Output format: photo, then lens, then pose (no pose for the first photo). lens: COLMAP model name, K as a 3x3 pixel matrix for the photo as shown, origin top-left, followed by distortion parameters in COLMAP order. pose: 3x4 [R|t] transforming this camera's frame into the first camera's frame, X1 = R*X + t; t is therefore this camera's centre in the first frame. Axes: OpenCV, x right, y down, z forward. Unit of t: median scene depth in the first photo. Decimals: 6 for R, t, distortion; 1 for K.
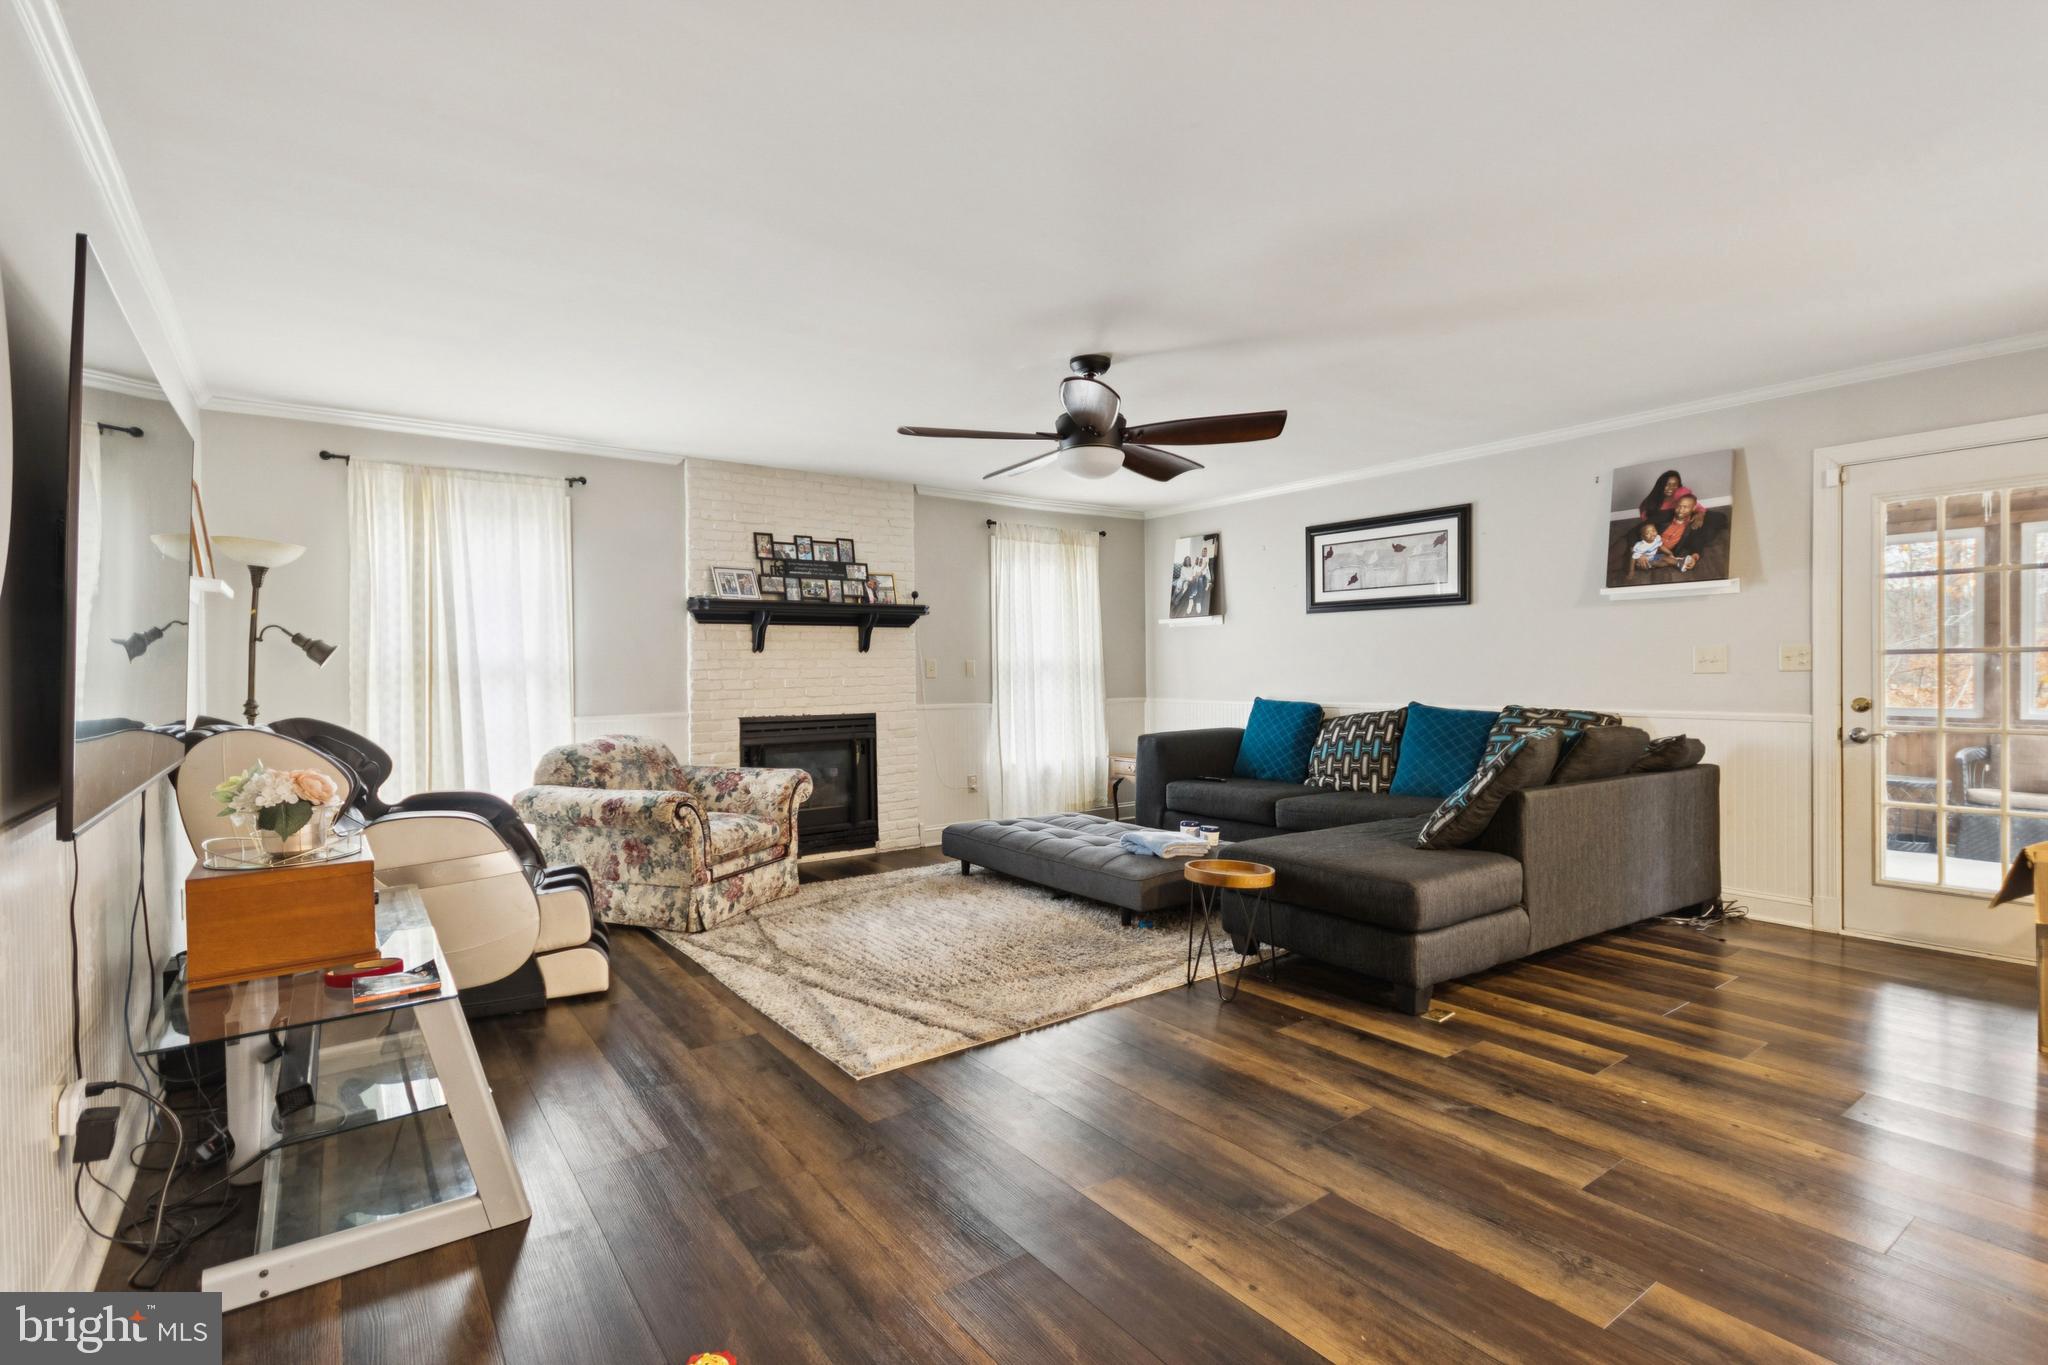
lens RADIAL K [[948.2, 0, 1015.1], [0, 948.2, 680.7], [0, 0, 1]] dist [0.002425, 0.000099]
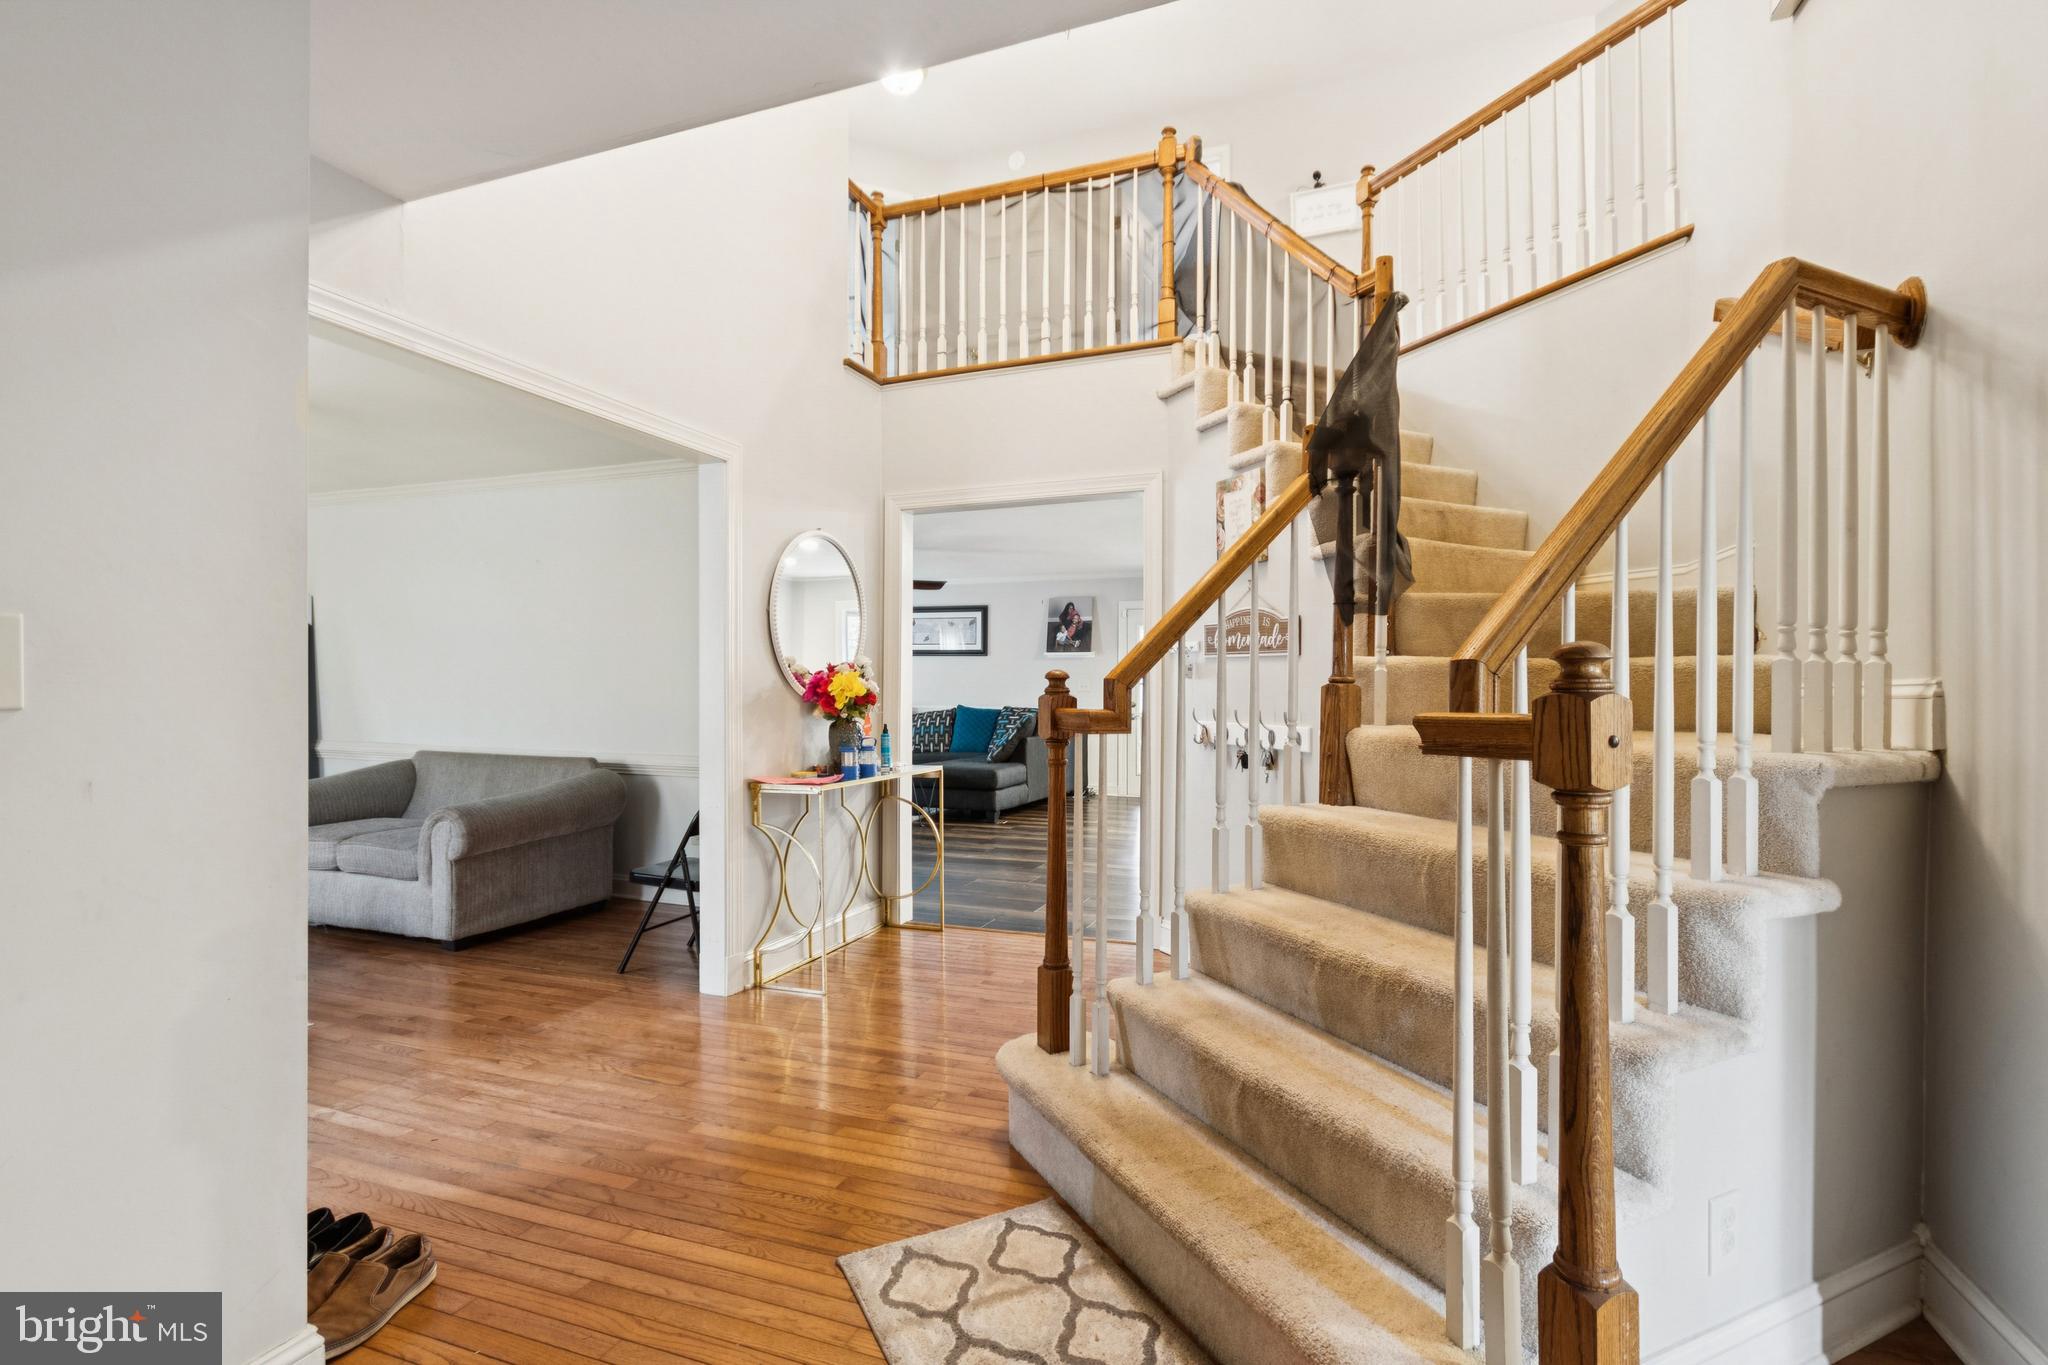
lens RADIAL K [[948.2, 0, 1026.1], [0, 948.2, 688.8], [0, 0, 1]] dist [0.002425, 0.000099]
pose [[0.831105, 0.012386, 0.555978, -0.654278], [-0.006158, 0.999896, -0.013071, 0.016489], [-0.556081, 0.007440, 0.831095, -0.821764]]
